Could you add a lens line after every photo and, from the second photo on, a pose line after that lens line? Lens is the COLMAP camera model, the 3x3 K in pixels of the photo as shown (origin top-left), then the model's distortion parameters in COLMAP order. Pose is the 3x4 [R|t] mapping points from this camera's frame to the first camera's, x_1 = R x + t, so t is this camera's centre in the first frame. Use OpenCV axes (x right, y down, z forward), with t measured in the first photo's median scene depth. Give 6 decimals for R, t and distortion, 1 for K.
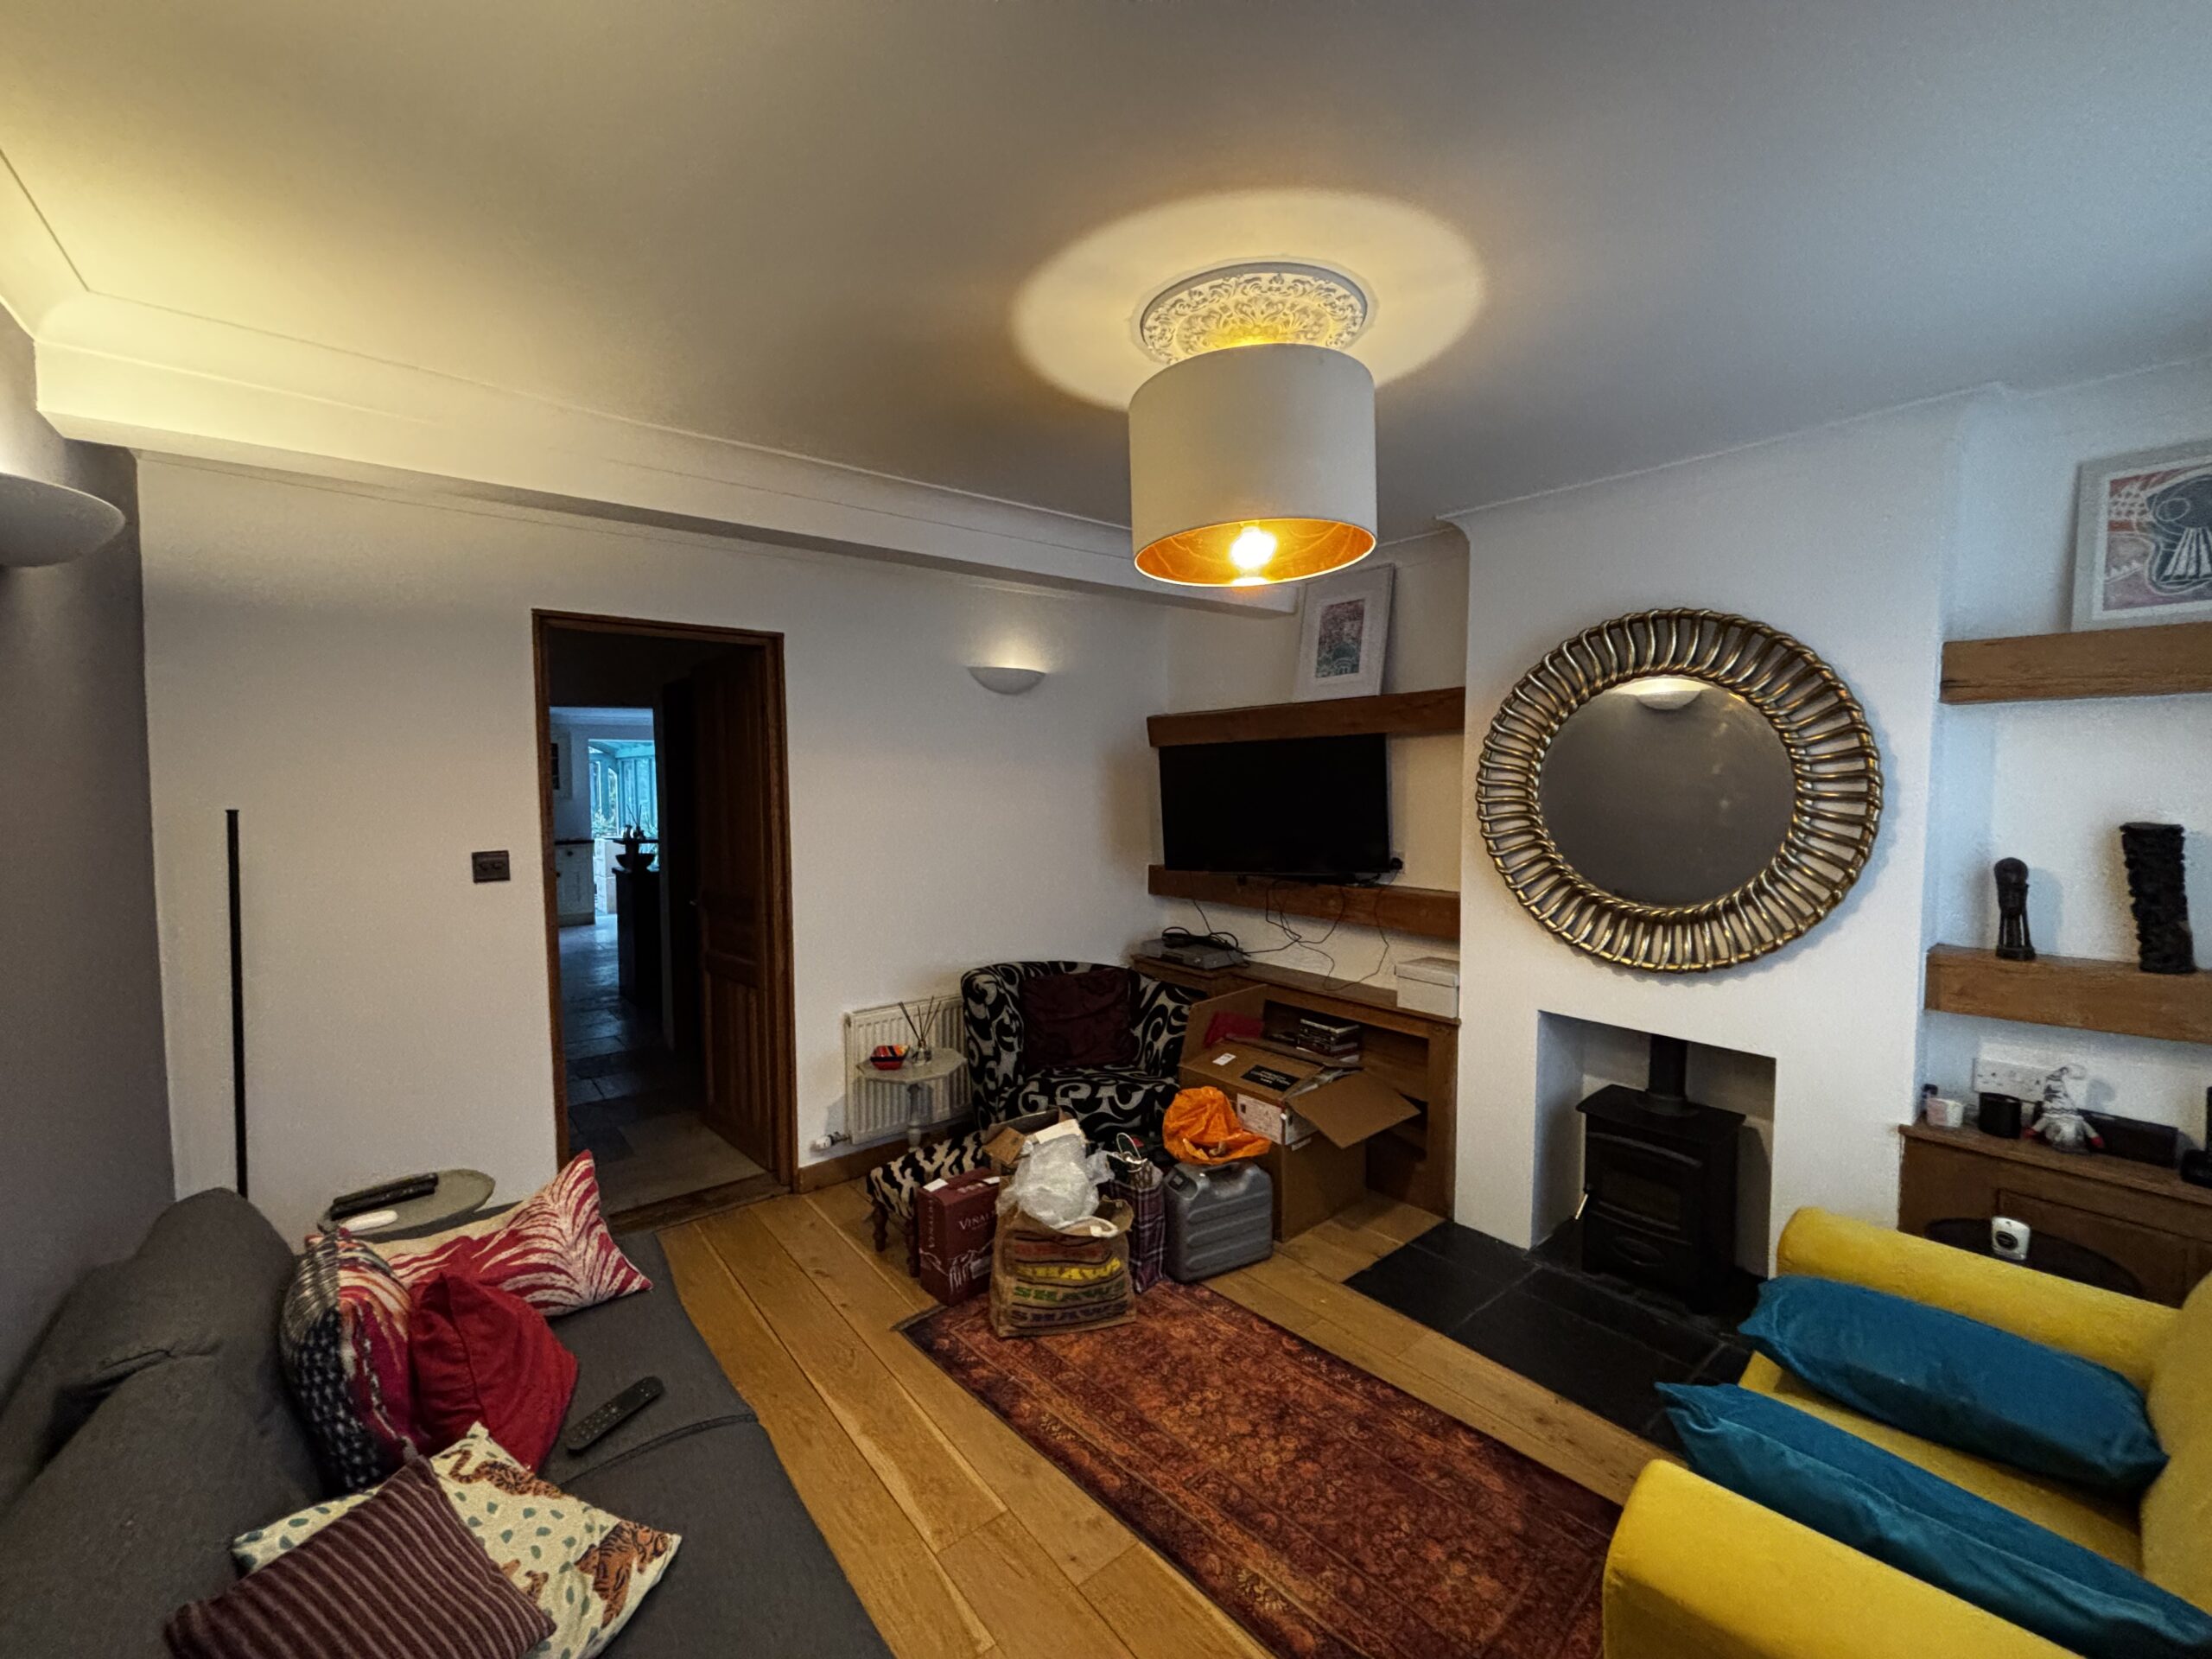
lens RADIAL K [[893.4, 0, 1108.0], [0, 893.4, 819.9], [0, 0, 1]] dist [0.000576, -0.000027]
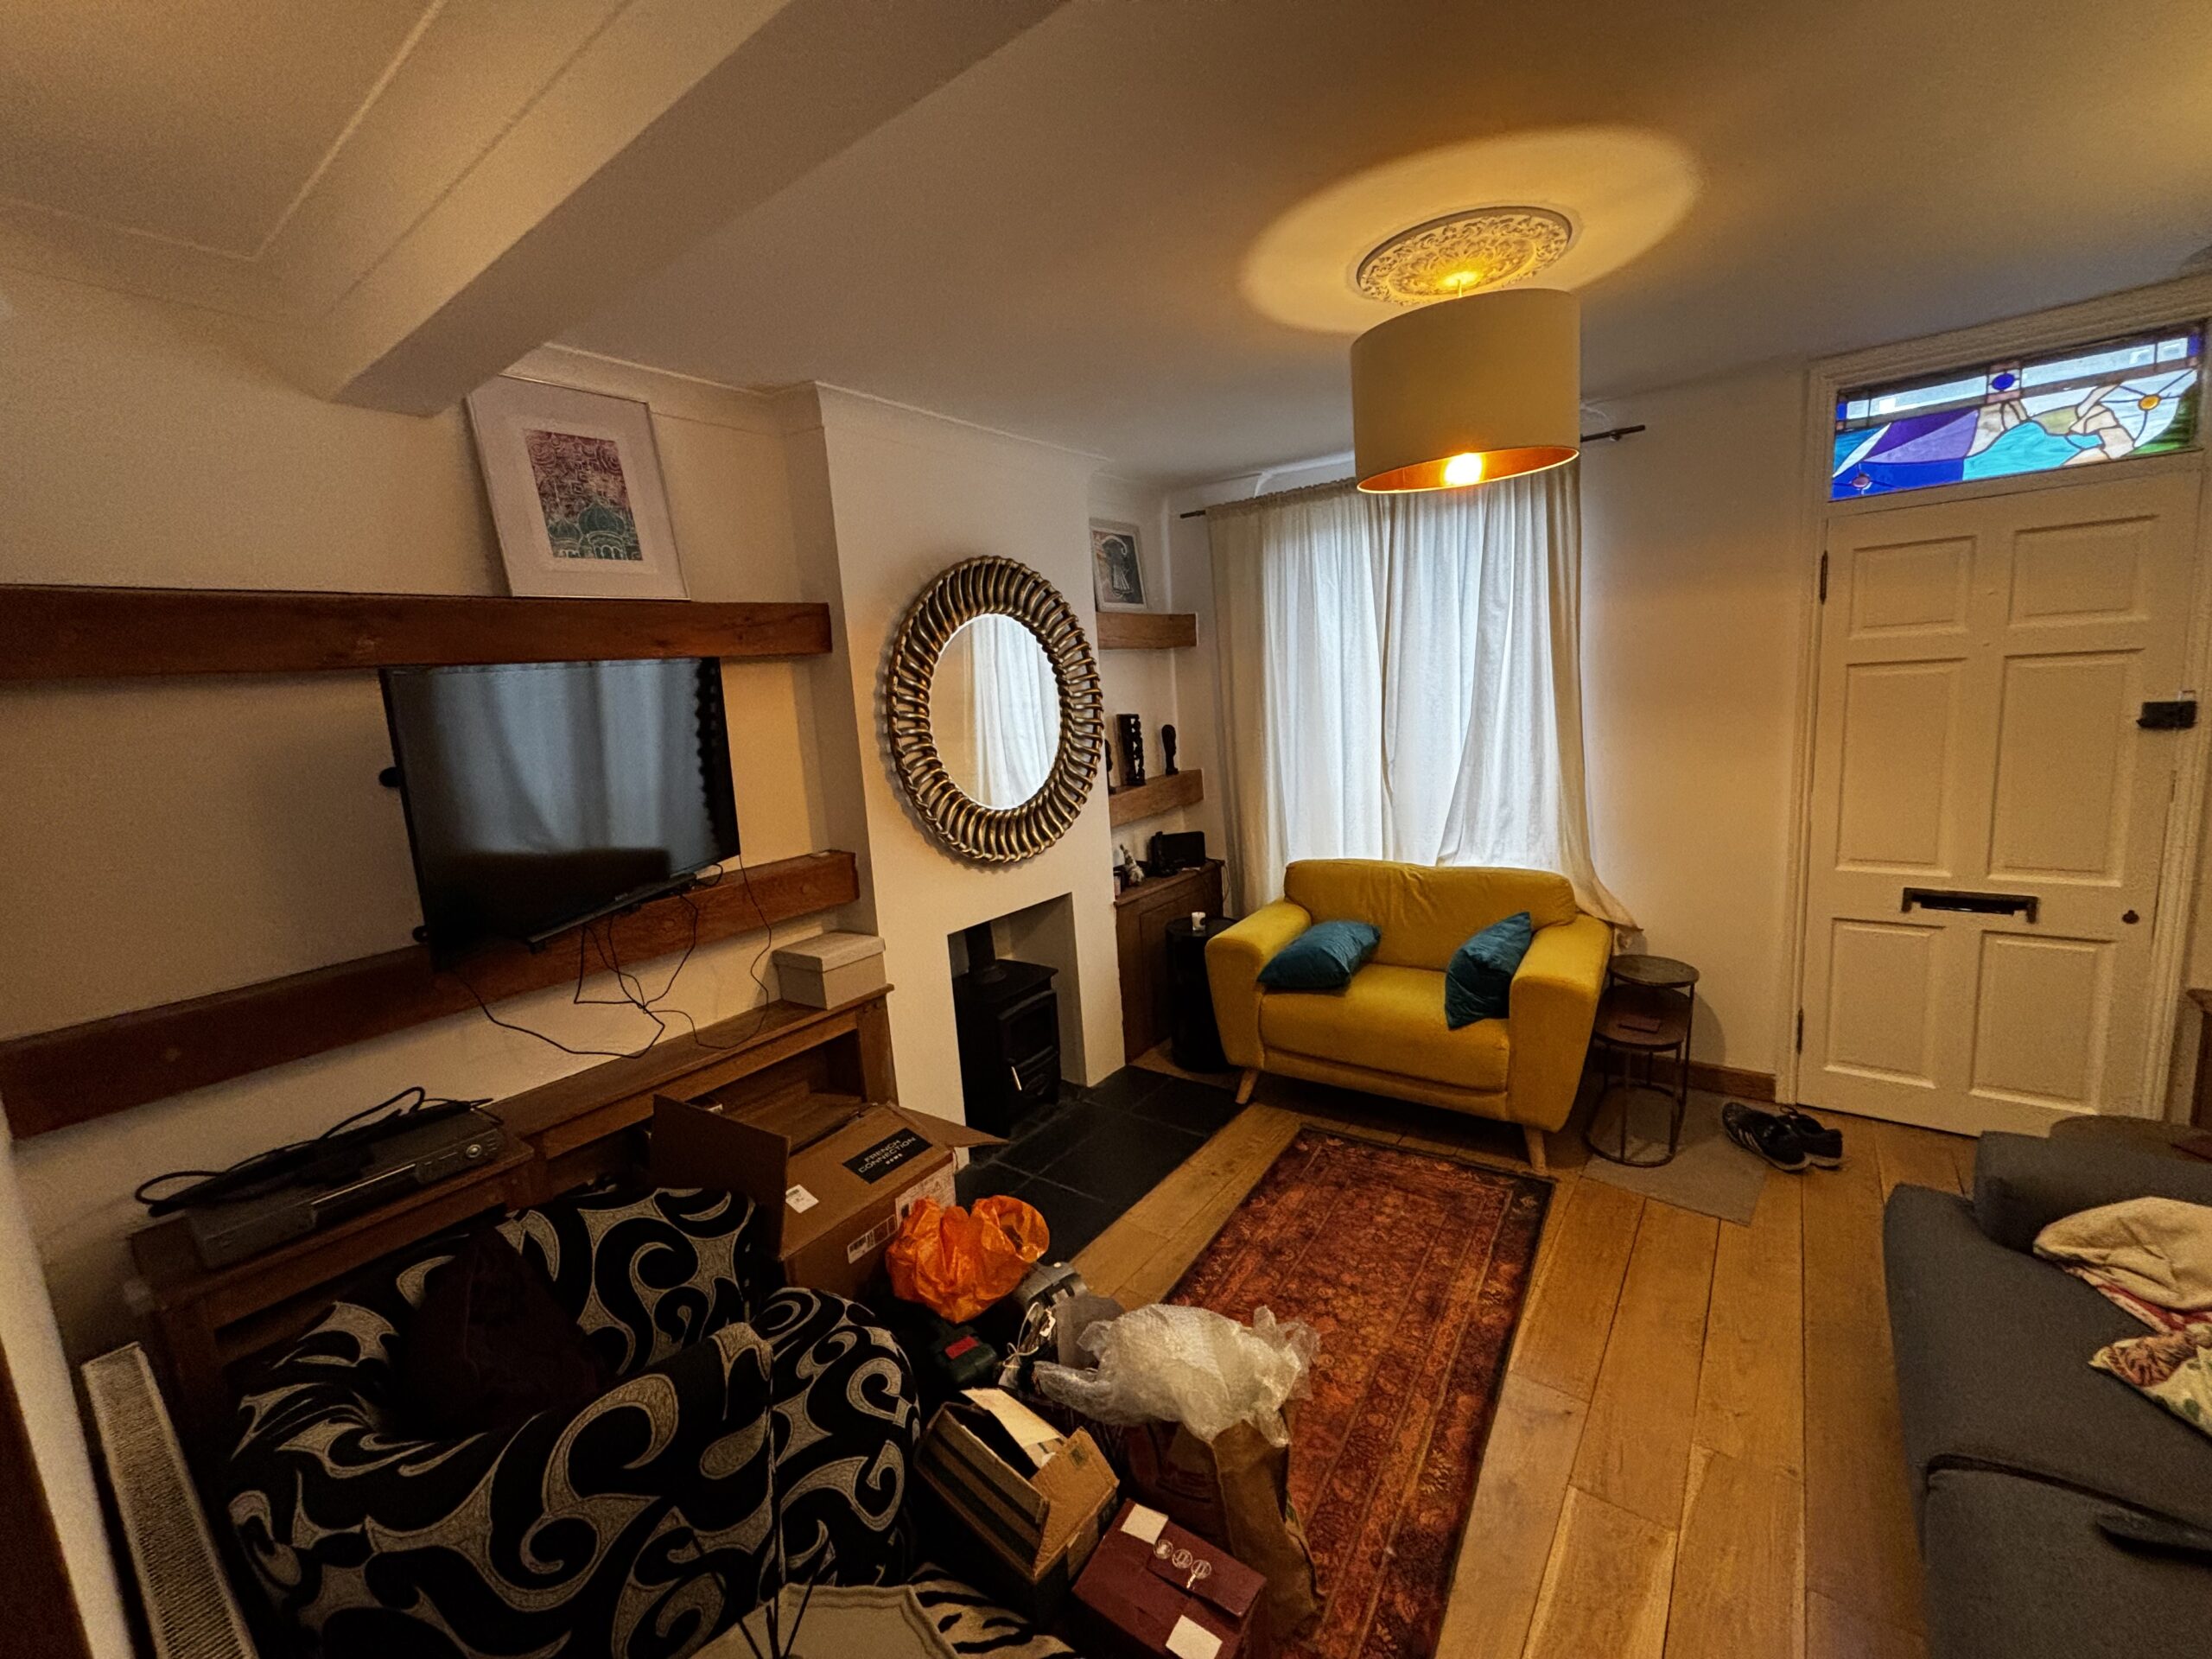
lens RADIAL K [[893.4, 0, 1108.0], [0, 893.4, 819.9], [0, 0, 1]] dist [0.000576, -0.000027]
pose [[-0.226186, -0.129868, 0.965388, -0.496689], [0.121515, 0.979569, 0.160246, -0.053048], [-0.966475, 0.153555, -0.205784, 0.963394]]
